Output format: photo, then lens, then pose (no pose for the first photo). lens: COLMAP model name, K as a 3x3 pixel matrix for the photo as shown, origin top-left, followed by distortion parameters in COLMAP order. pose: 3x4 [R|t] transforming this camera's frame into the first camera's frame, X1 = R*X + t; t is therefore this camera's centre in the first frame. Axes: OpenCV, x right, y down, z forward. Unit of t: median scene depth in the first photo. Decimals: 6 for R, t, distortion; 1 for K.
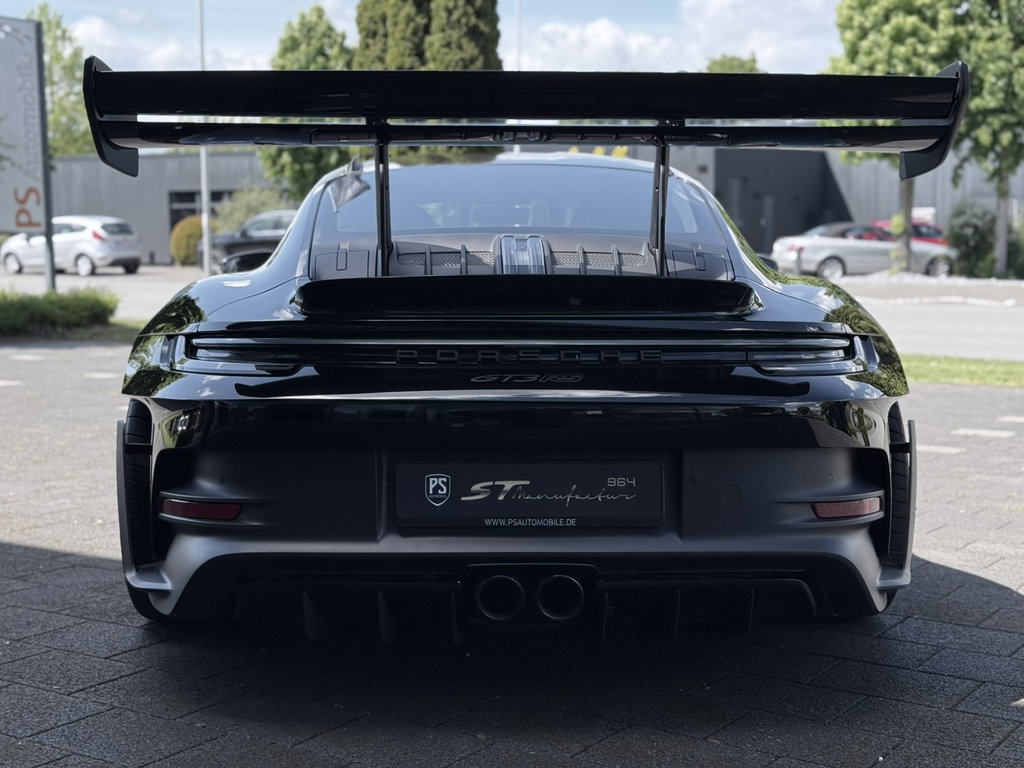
lens RADIAL K [[1443.9, 0, 507.0], [0, 1443.9, 382.9], [0, 0, 1]] dist [0.116649, 0.000000]
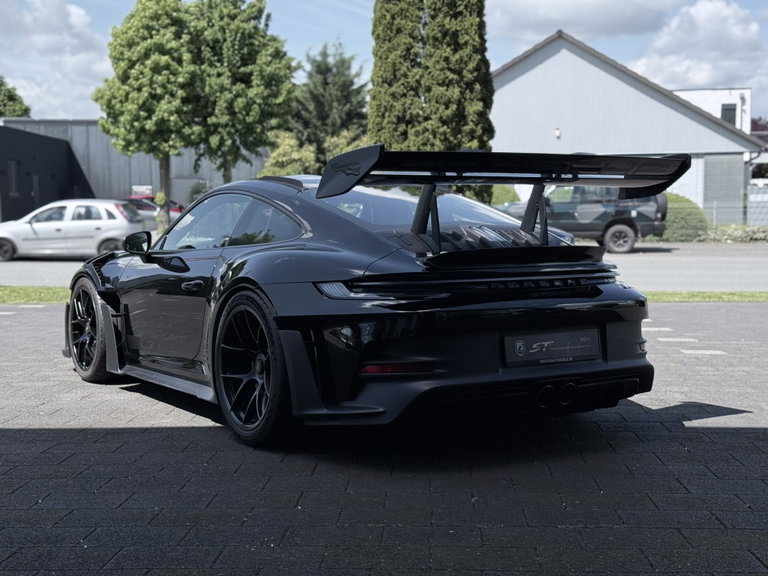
lens RADIAL K [[1082.9, 0, 381.6], [0, 1082.9, 284.6], [0, 0, 1]] dist [0.116649, 0.000000]
pose [[0.858064, -0.040060, 0.511979, -0.100638], [0.053028, 0.998535, -0.010742, -0.001359], [-0.510798, 0.036367, 0.858931, -0.027585]]
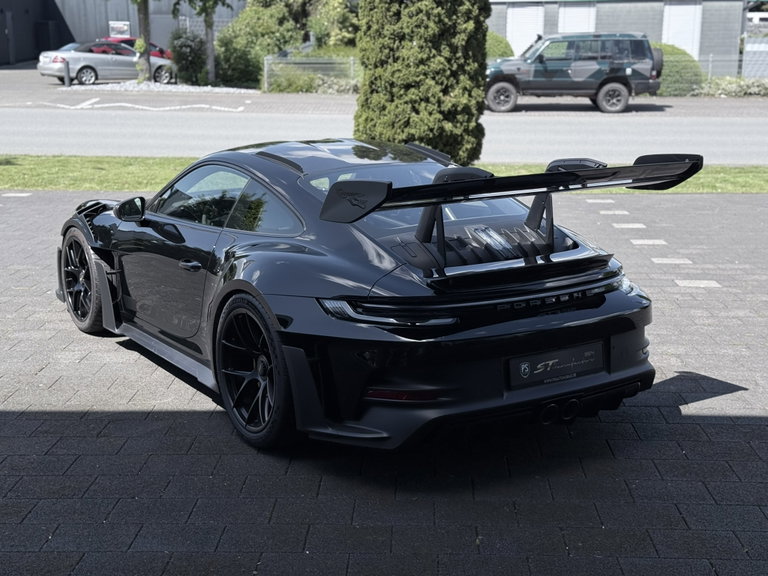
lens RADIAL K [[1082.9, 0, 386.8], [0, 1082.9, 290.4], [0, 0, 1]] dist [0.116649, 0.000000]
pose [[0.848837, -0.120386, 0.514766, -0.099663], [0.047230, 0.987102, 0.152969, -0.028718], [-0.526541, -0.105533, 0.843574, -0.023168]]
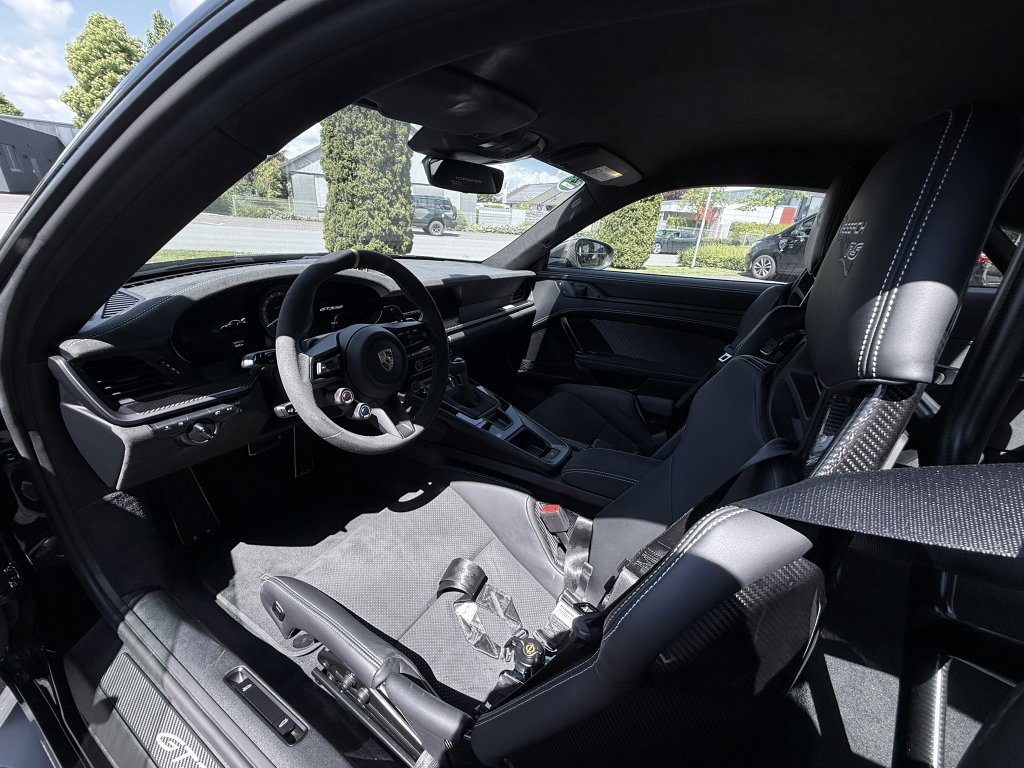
lens RADIAL K [[410.6, 0, 508.8], [0, 410.6, 383.8], [0, 0, 1]] dist [0.001646, 0.000054]
pose [[0.526353, -0.286143, 0.800671, -0.029059], [0.014709, 0.944595, 0.327909, -0.016532], [-0.850139, -0.160819, 0.501400, 0.157544]]
